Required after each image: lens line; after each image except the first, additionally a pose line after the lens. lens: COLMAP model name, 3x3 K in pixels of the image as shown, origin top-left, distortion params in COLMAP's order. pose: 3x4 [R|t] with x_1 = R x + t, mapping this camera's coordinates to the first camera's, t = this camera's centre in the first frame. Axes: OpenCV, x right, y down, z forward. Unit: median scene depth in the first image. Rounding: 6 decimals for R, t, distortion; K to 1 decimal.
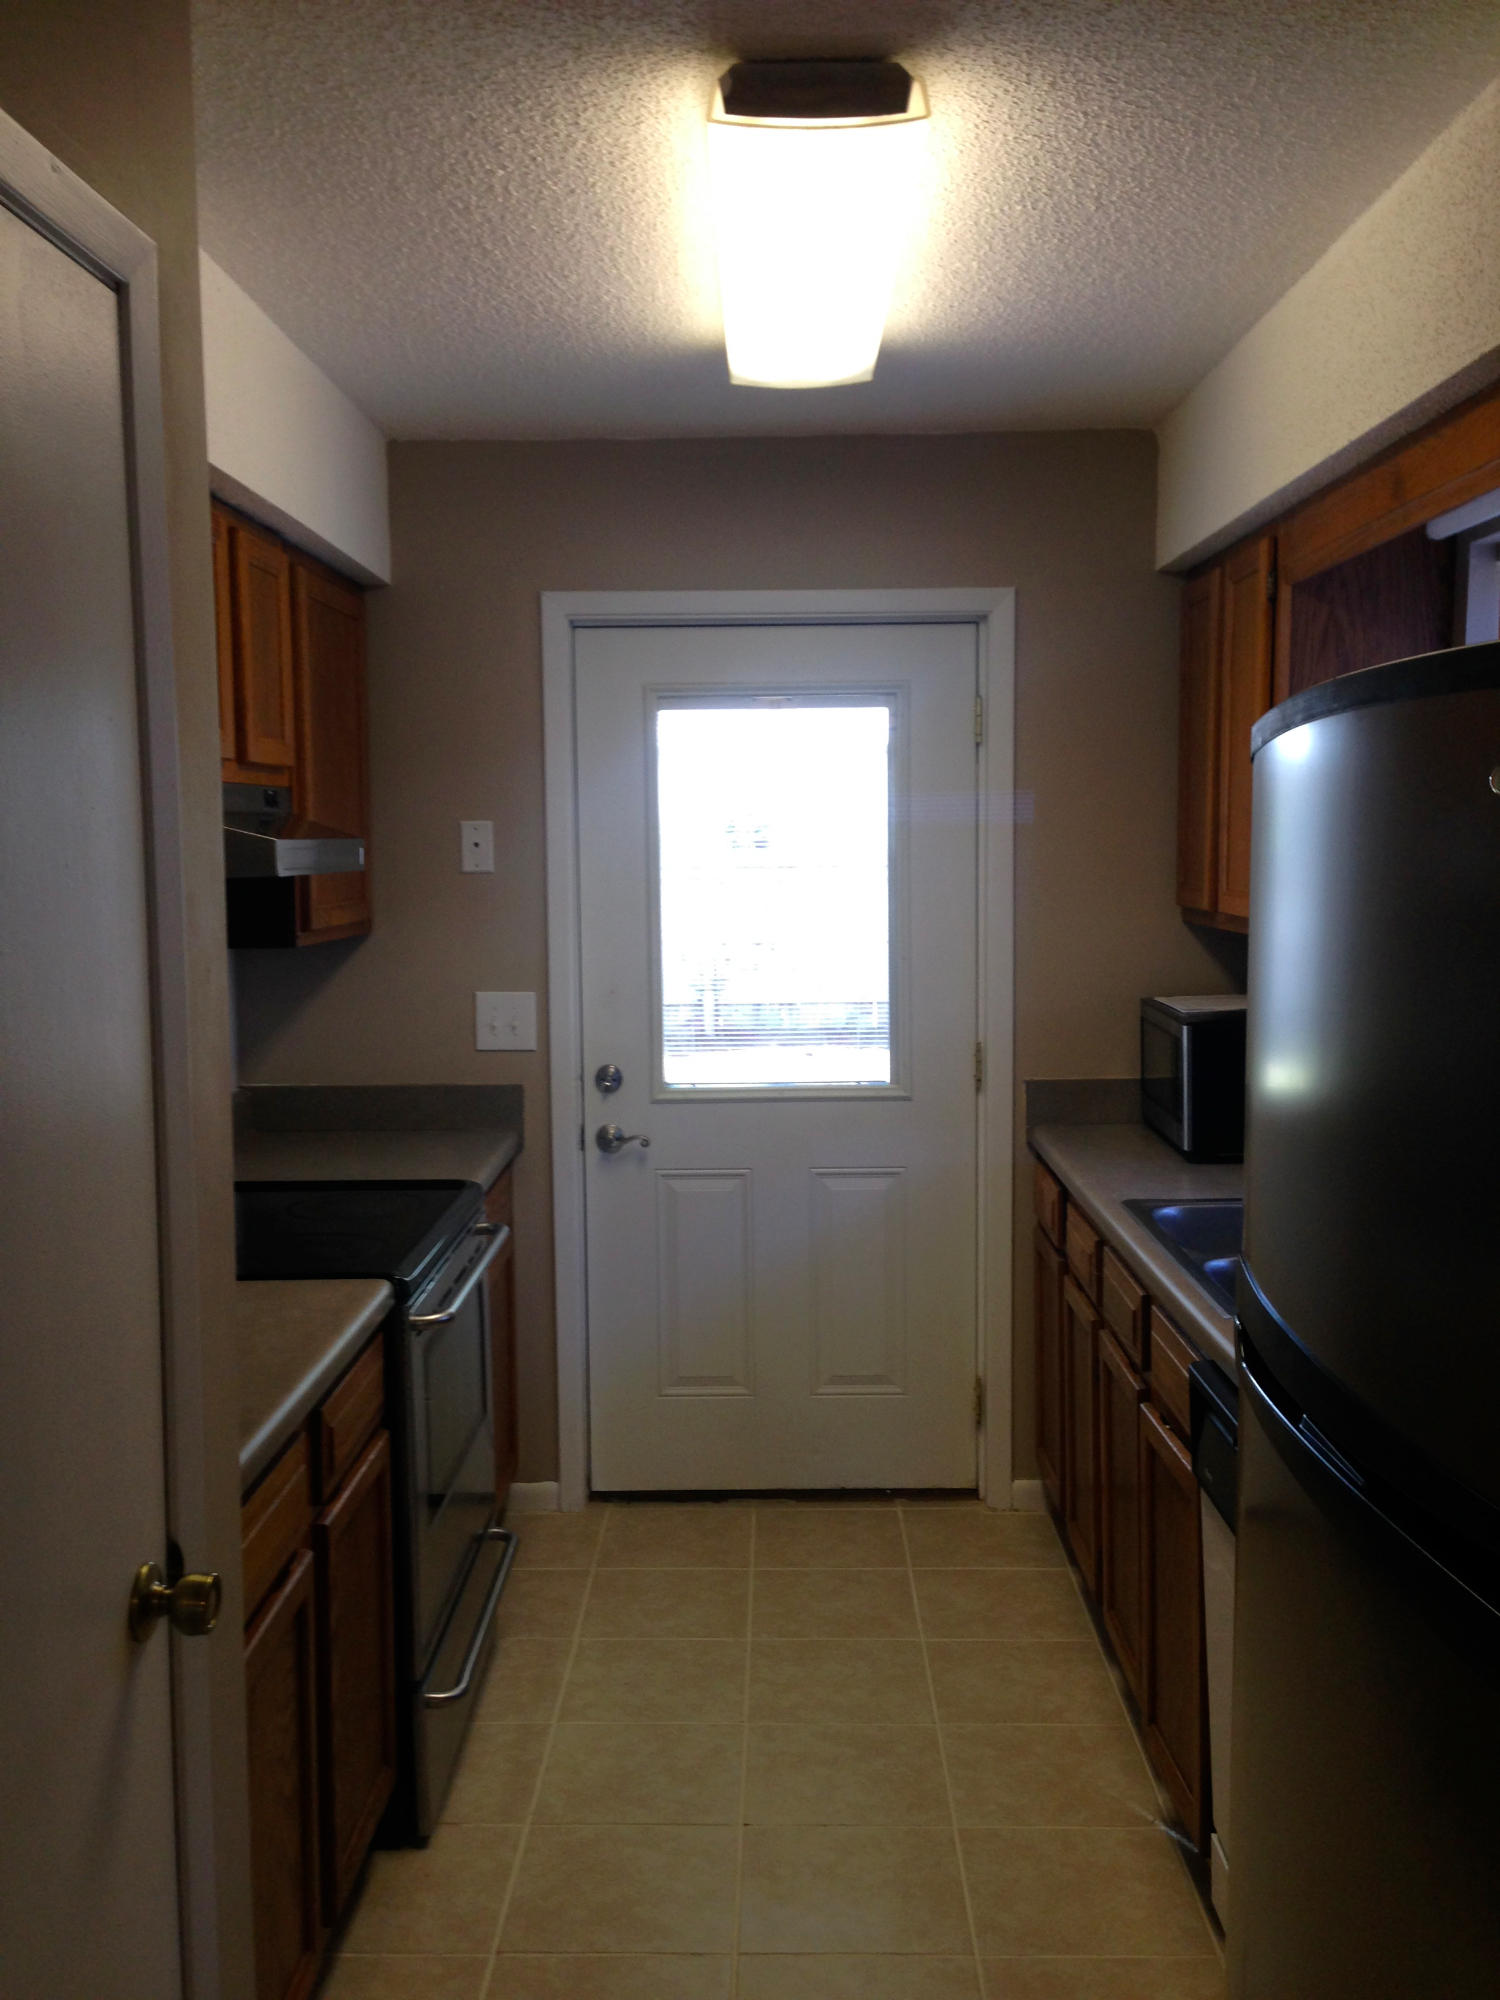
lens RADIAL K [[1862.6, 0, 742.8], [0, 1862.6, 1000.1], [0, 0, 1]] dist [0.040906, 0.000000]
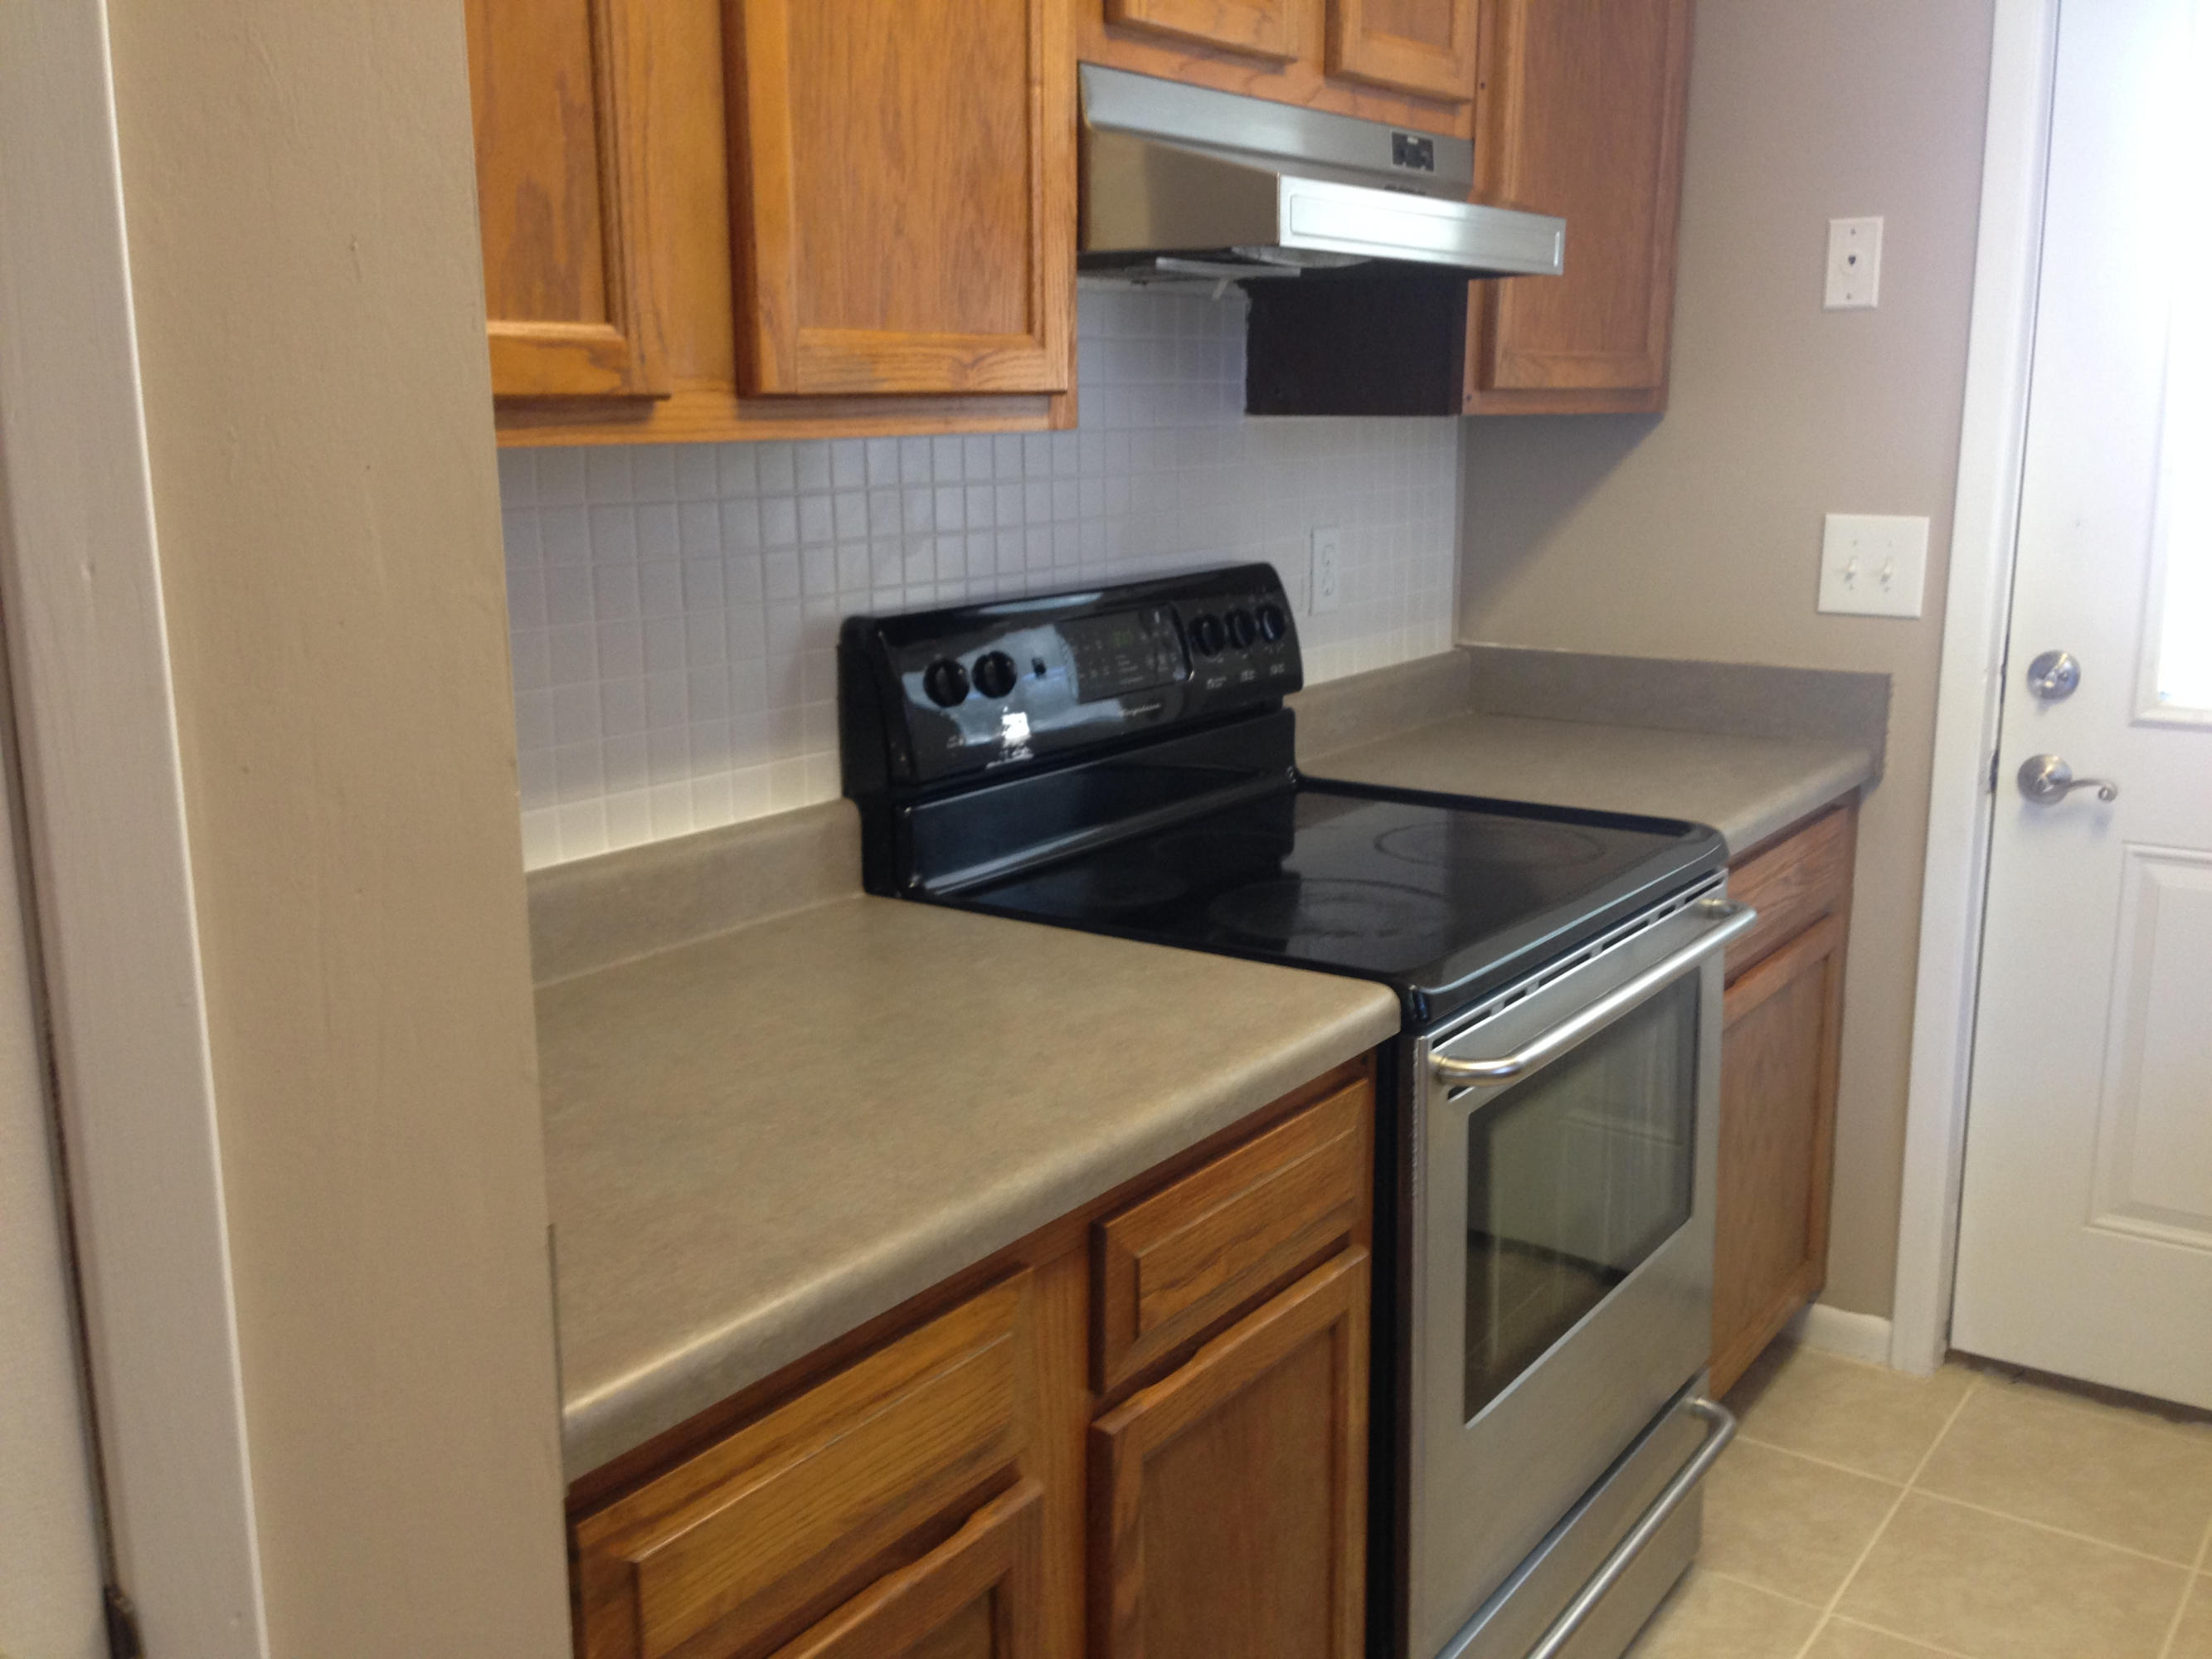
lens RADIAL K [[2060.1, 0, 1104.7], [0, 2060.1, 842.0], [0, 0, 1]] dist [0.040906, 0.000000]
pose [[0.822761, 0.125082, -0.554453, 0.049808], [-0.052386, 0.988021, 0.145156, 0.015460], [0.565968, -0.090383, 0.819458, 0.311009]]
